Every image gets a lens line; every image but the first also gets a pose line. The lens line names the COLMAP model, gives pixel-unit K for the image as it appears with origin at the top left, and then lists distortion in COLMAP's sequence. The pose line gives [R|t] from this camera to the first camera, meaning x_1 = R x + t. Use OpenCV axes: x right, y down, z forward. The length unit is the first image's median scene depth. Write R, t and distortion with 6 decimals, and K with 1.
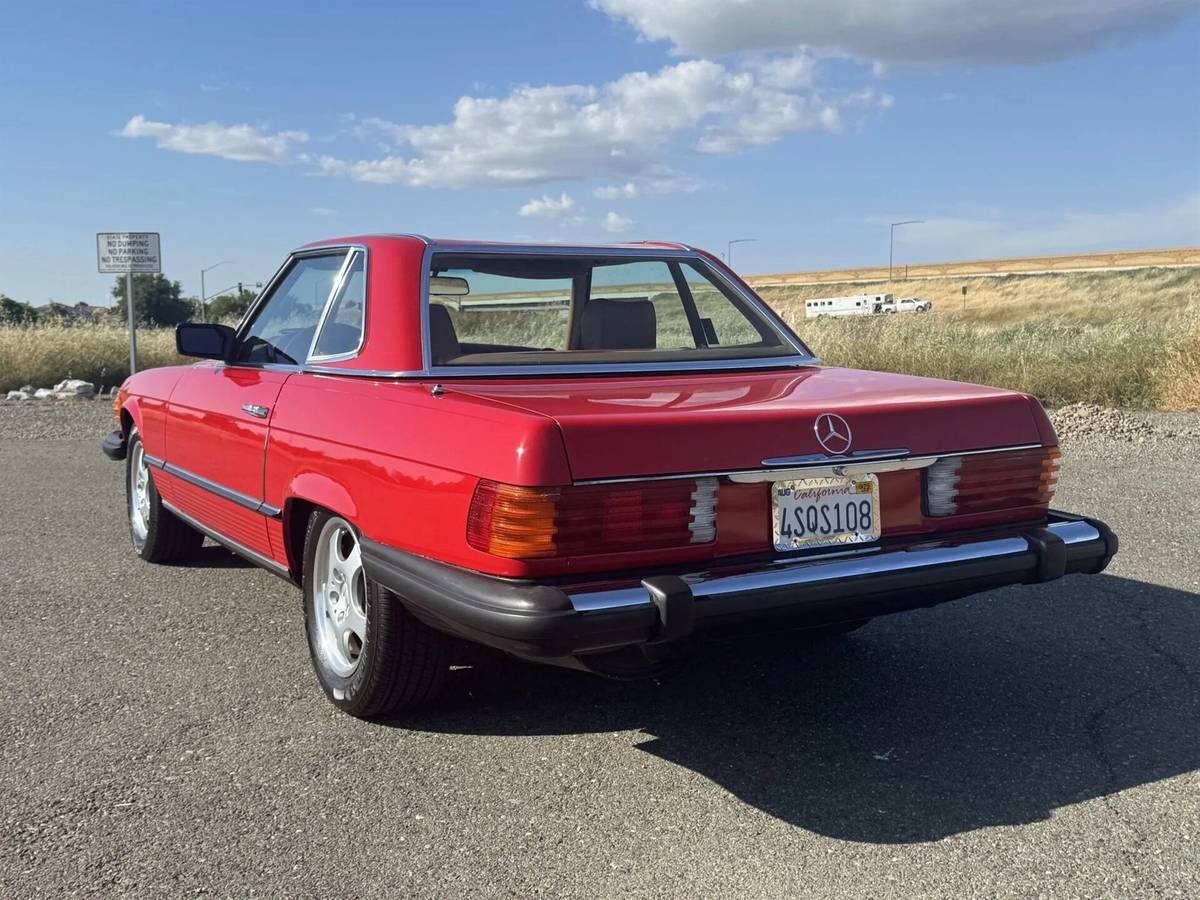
lens RADIAL K [[1368.7, 0, 572.5], [0, 1368.7, 450.5], [0, 0, 1]] dist [0.197837, -0.385377]
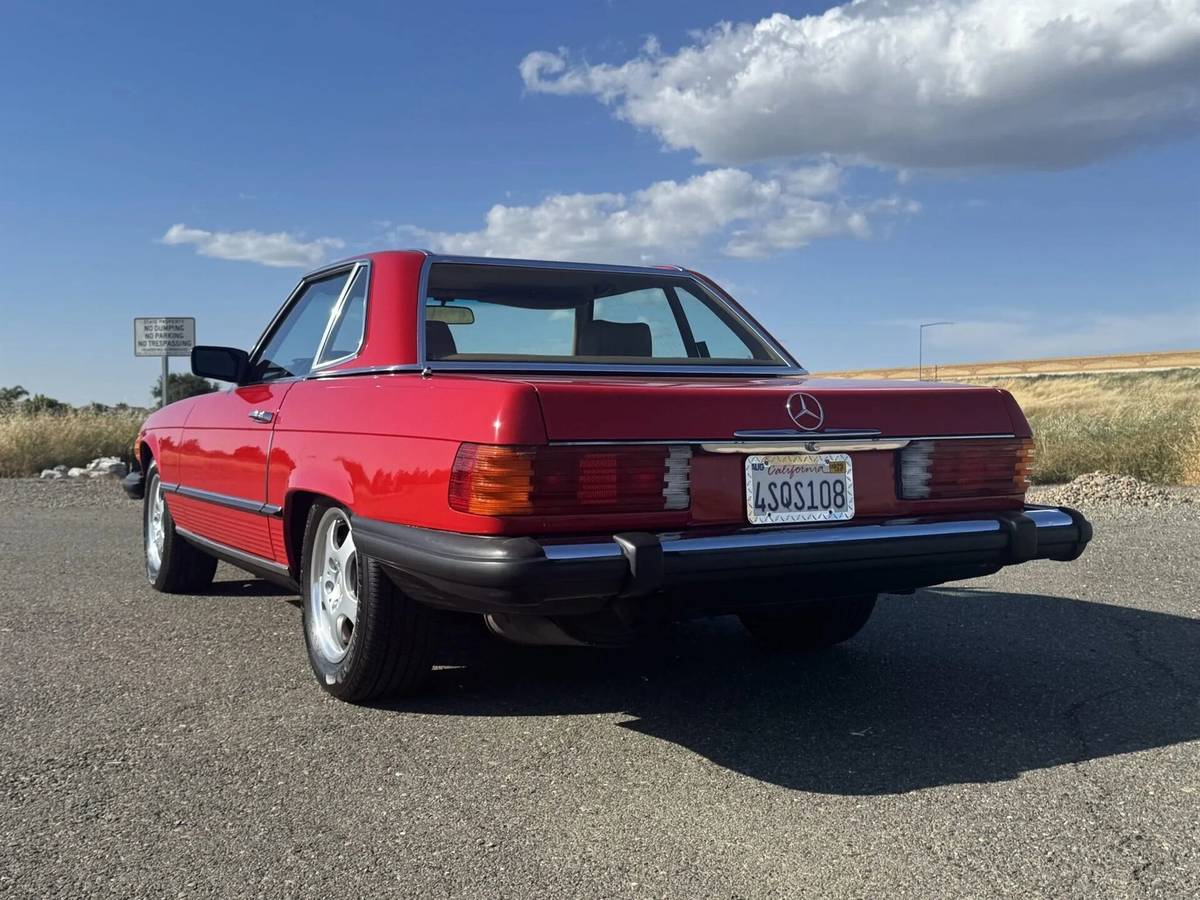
lens RADIAL K [[1377.5, 0, 570.1], [0, 1377.5, 450.5], [0, 0, 1]] dist [0.208805, -0.409208]
pose [[0.999534, 0.004463, -0.030196, 0.038665], [-0.007122, 0.996049, -0.088524, 0.097741], [0.029681, 0.088698, 0.995616, -0.036998]]
